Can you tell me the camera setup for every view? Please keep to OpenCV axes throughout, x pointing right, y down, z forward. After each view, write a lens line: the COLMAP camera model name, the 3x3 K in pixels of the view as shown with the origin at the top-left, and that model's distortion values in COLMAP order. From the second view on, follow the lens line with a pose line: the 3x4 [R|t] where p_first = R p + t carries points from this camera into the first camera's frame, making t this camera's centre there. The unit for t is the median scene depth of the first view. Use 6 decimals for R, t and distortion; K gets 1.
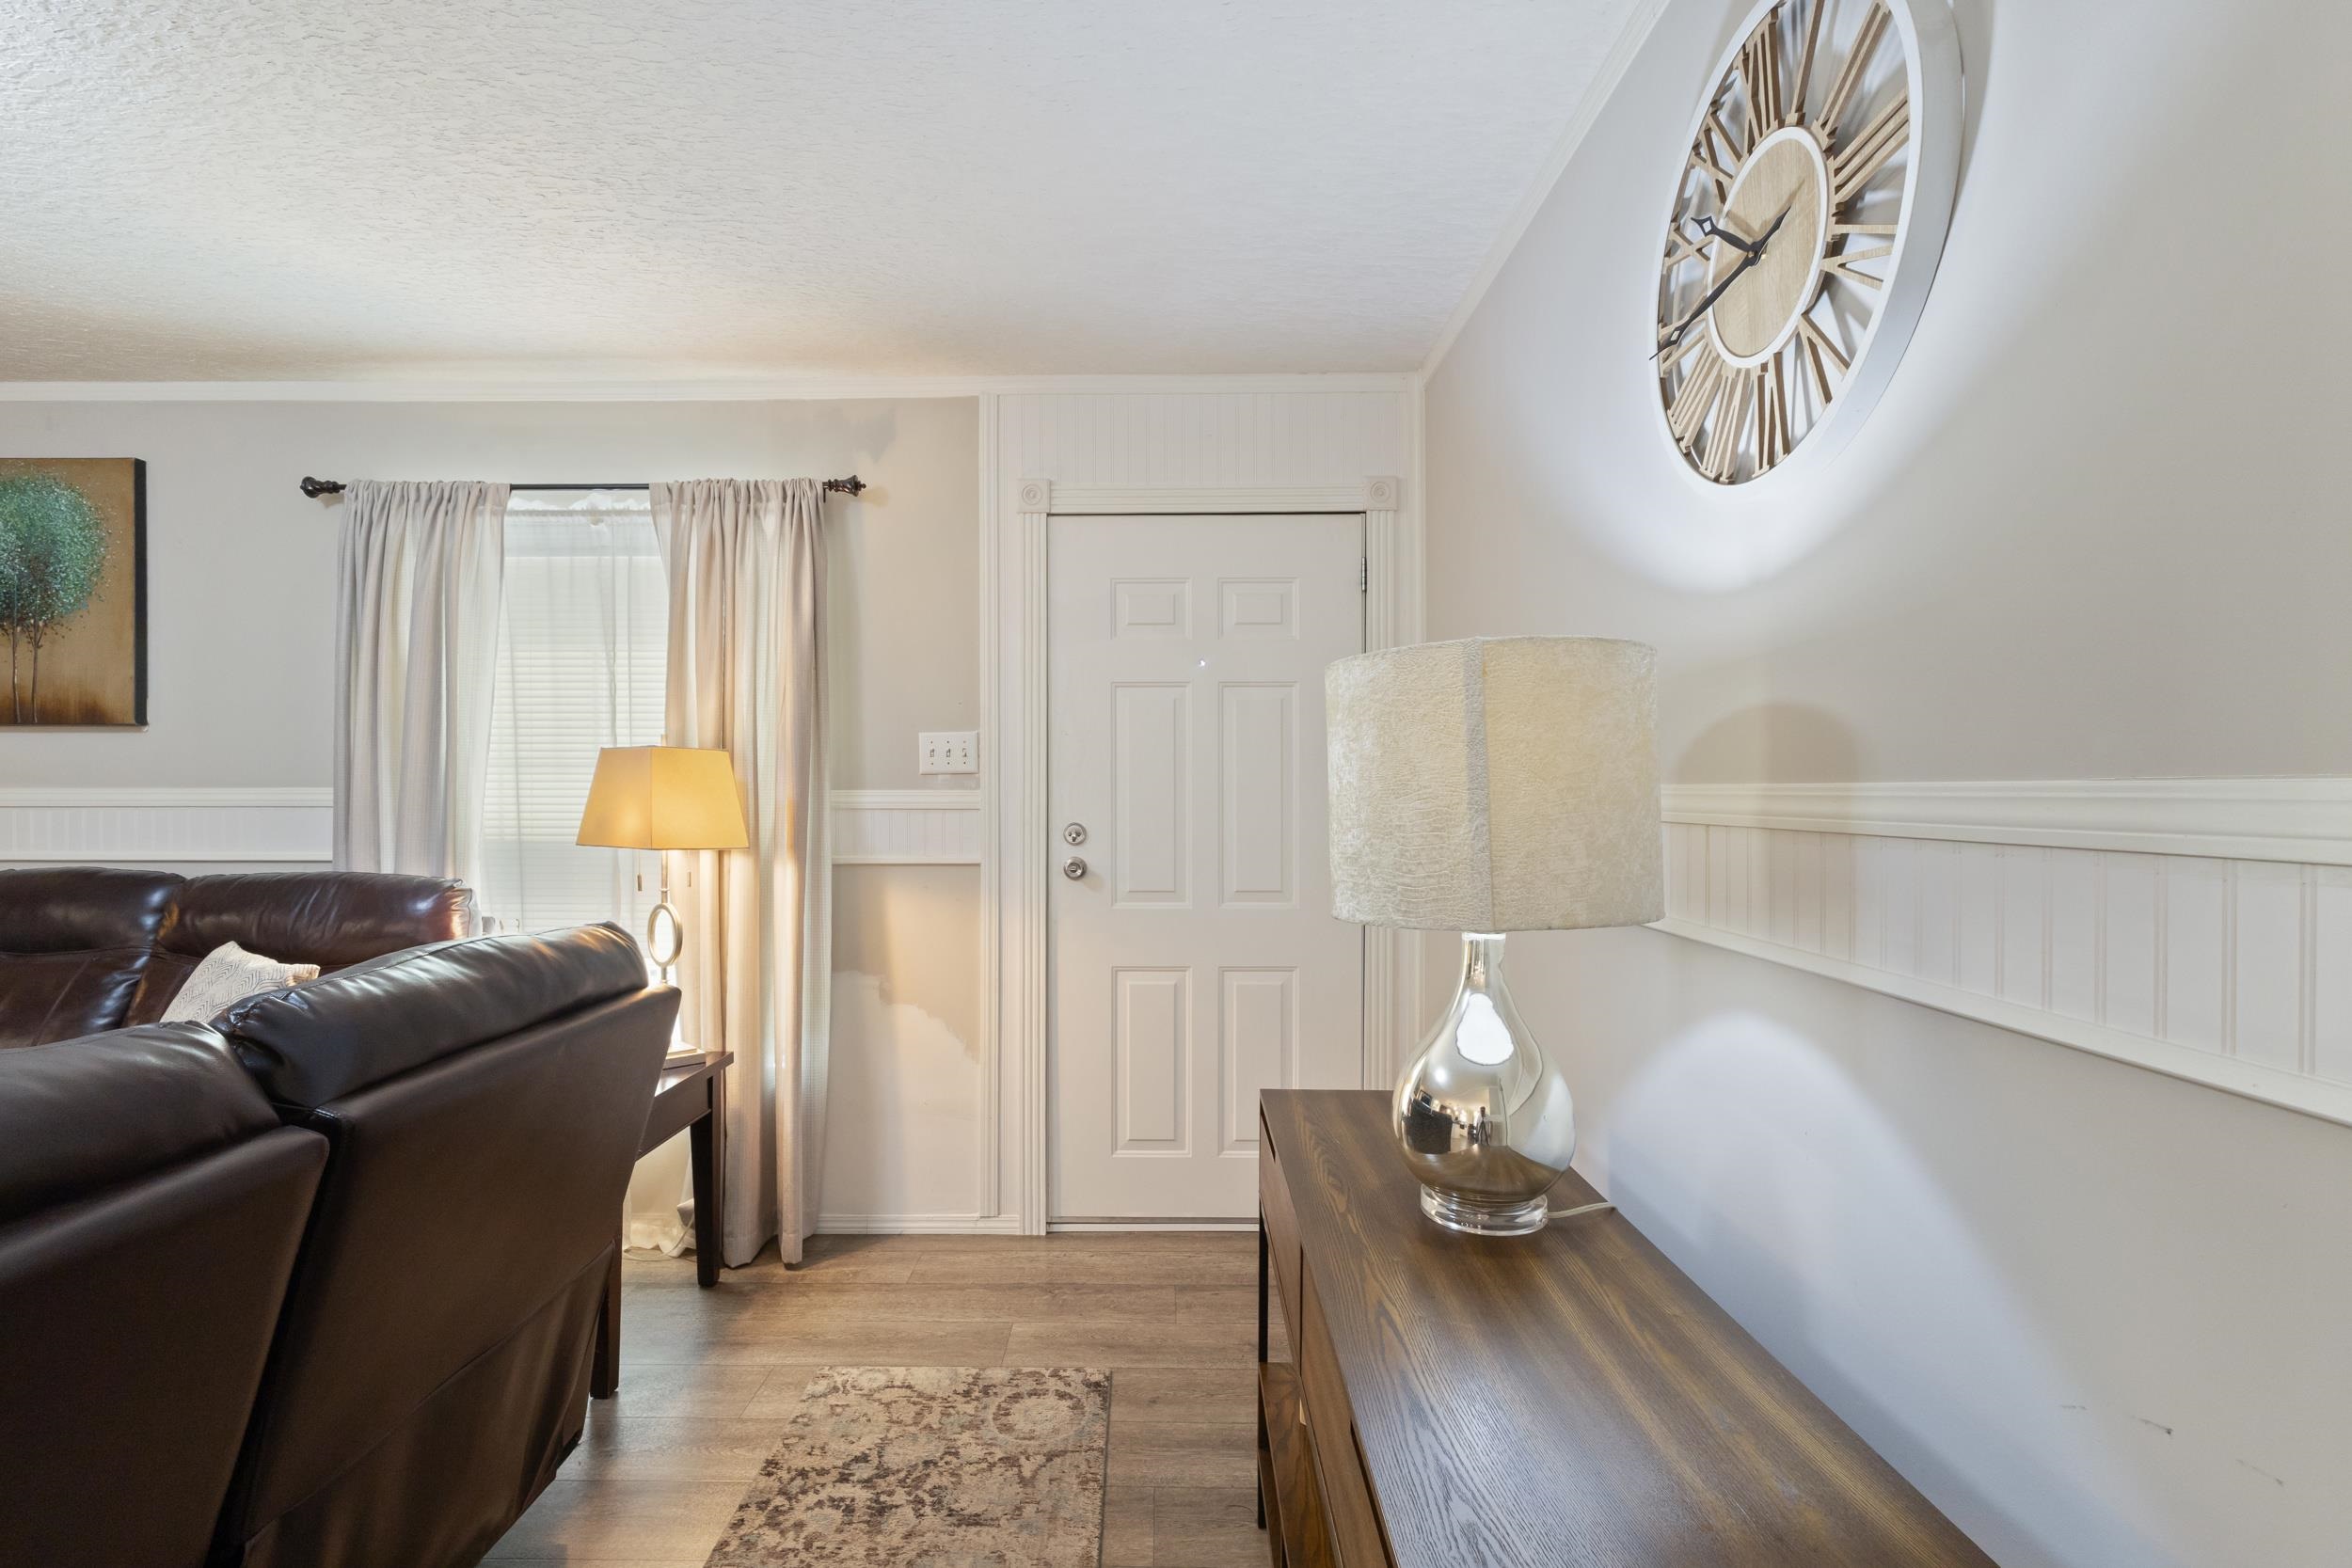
lens RADIAL K [[1077.1, 0, 1176.0], [0, 1077.1, 784.0], [0, 0, 1]] dist [0.000114, -0.000234]
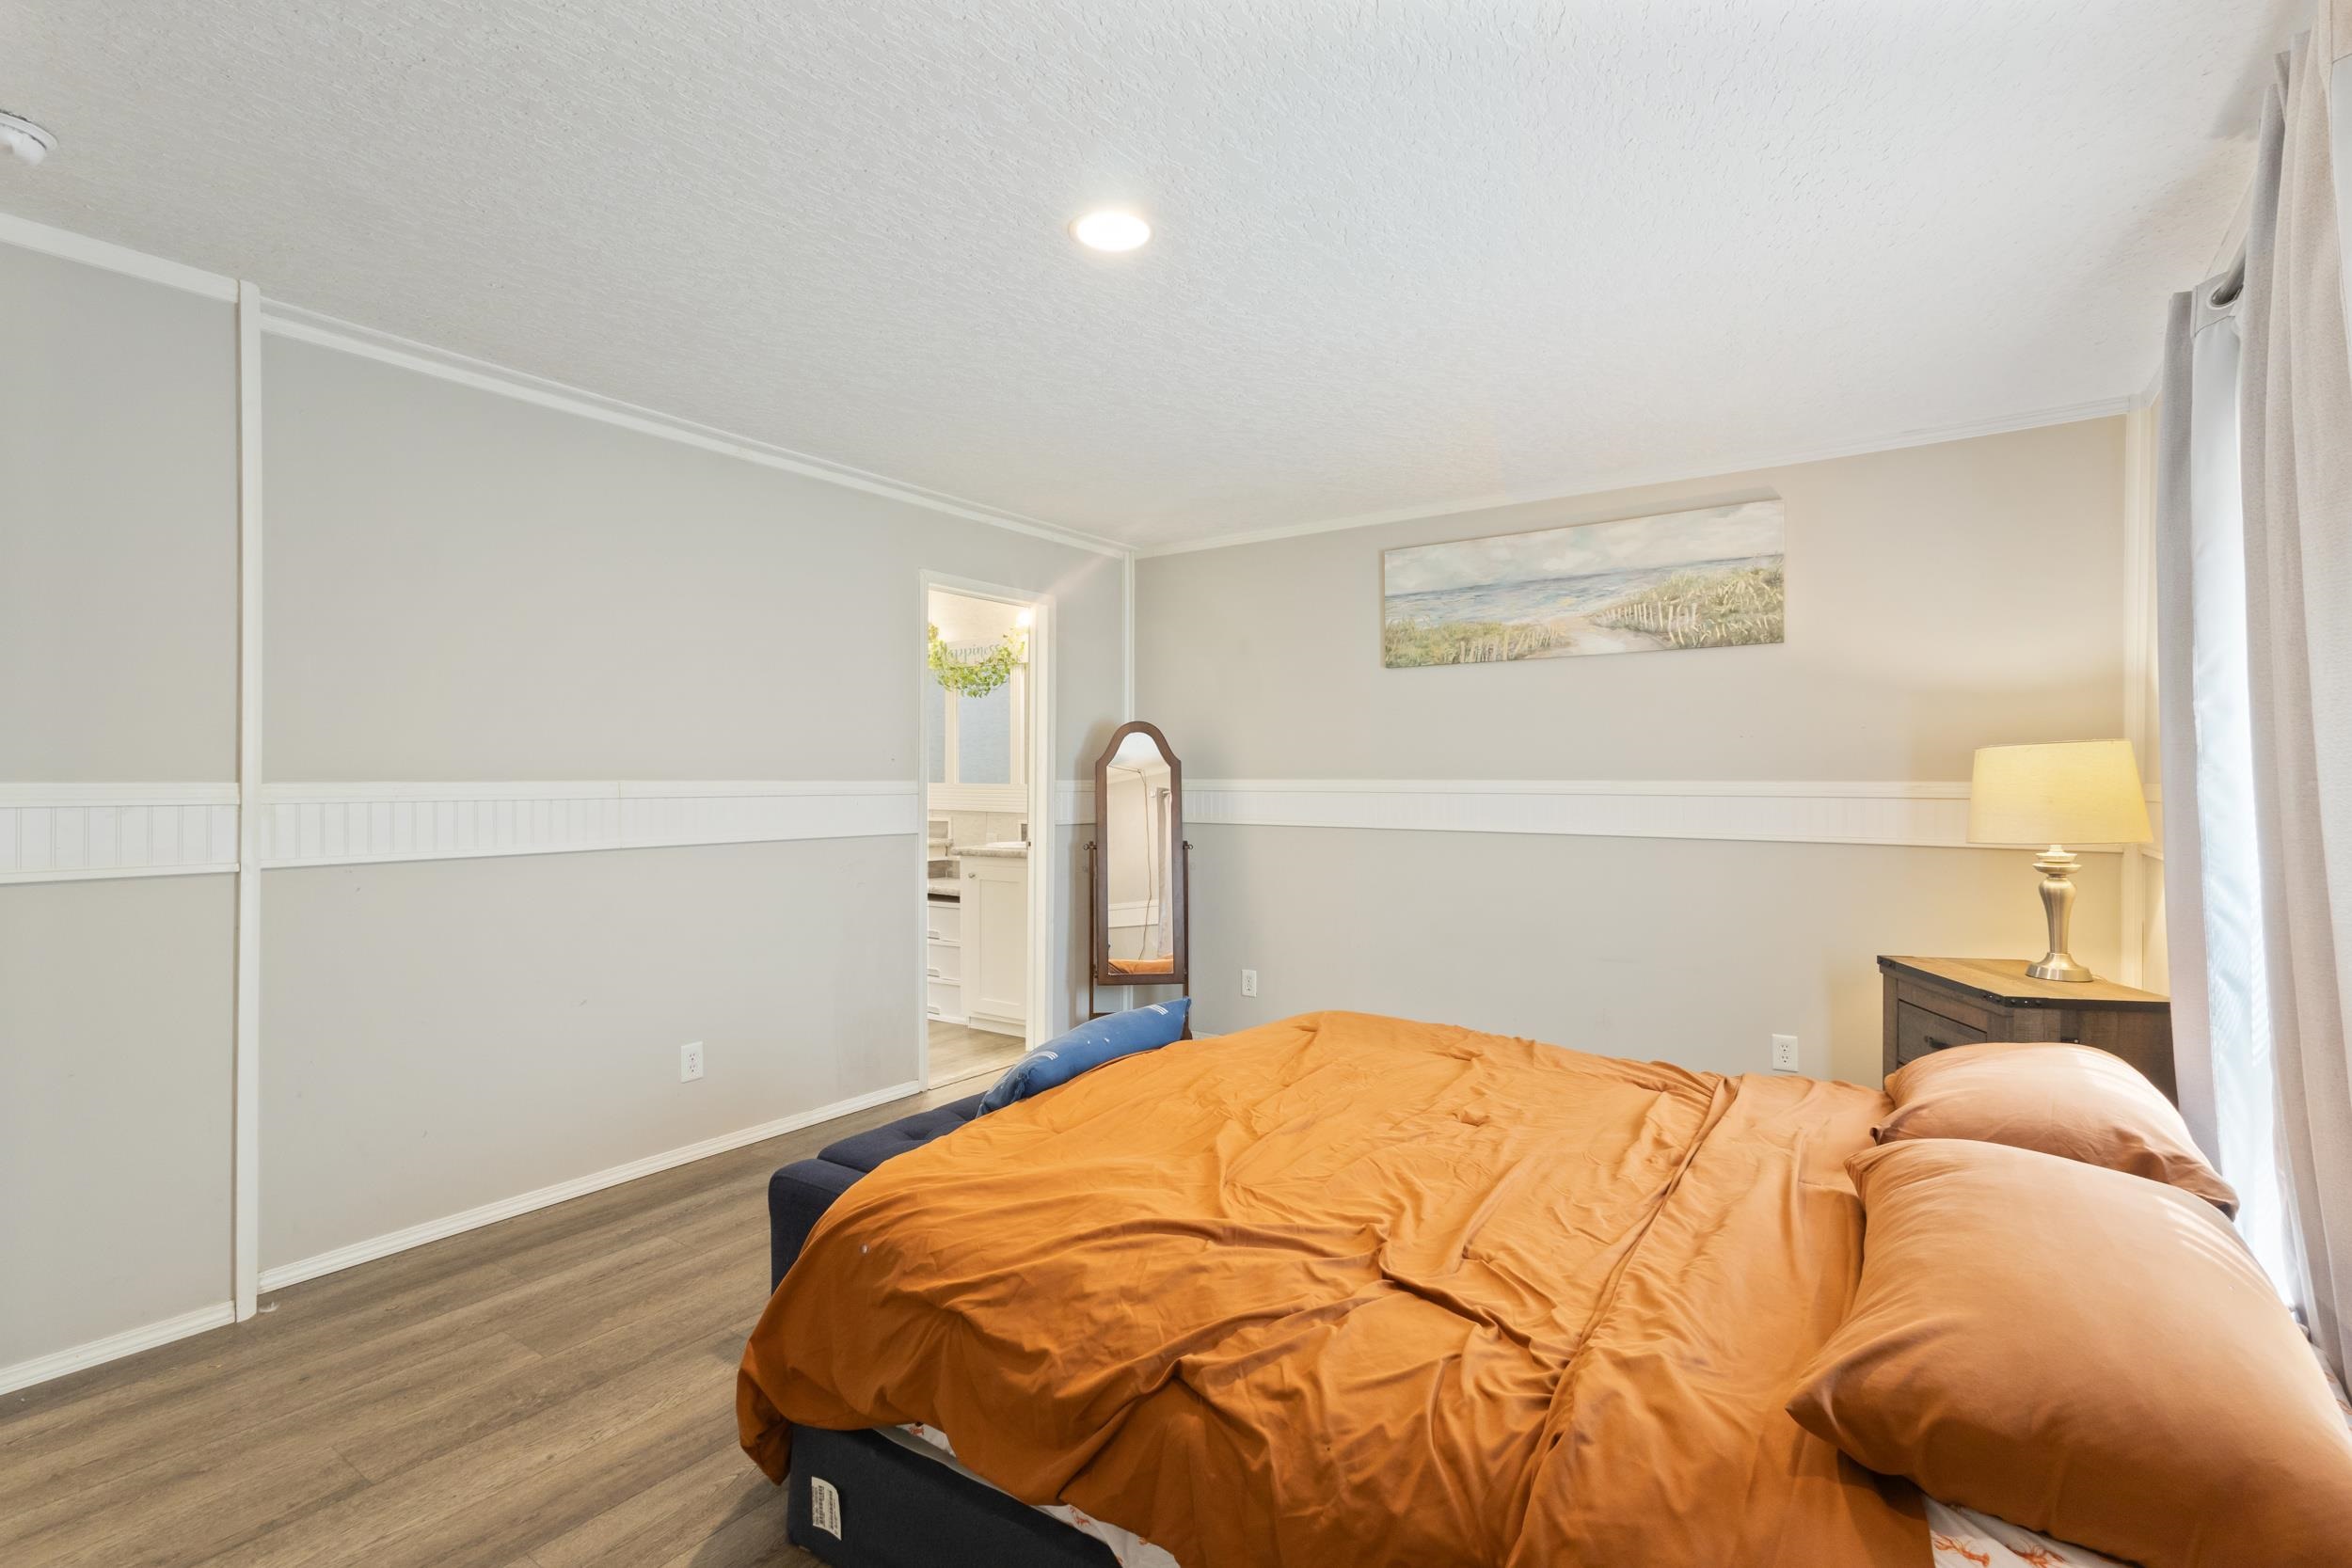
lens RADIAL K [[1077.1, 0, 1176.0], [0, 1077.1, 784.0], [0, 0, 1]] dist [0.000114, -0.000234]
pose [[-0.581806, 0.002154, -0.813325, 0.272475], [-0.000239, 0.999996, 0.002820, 0.001749], [0.813327, 0.001835, -0.581803, 1.879895]]
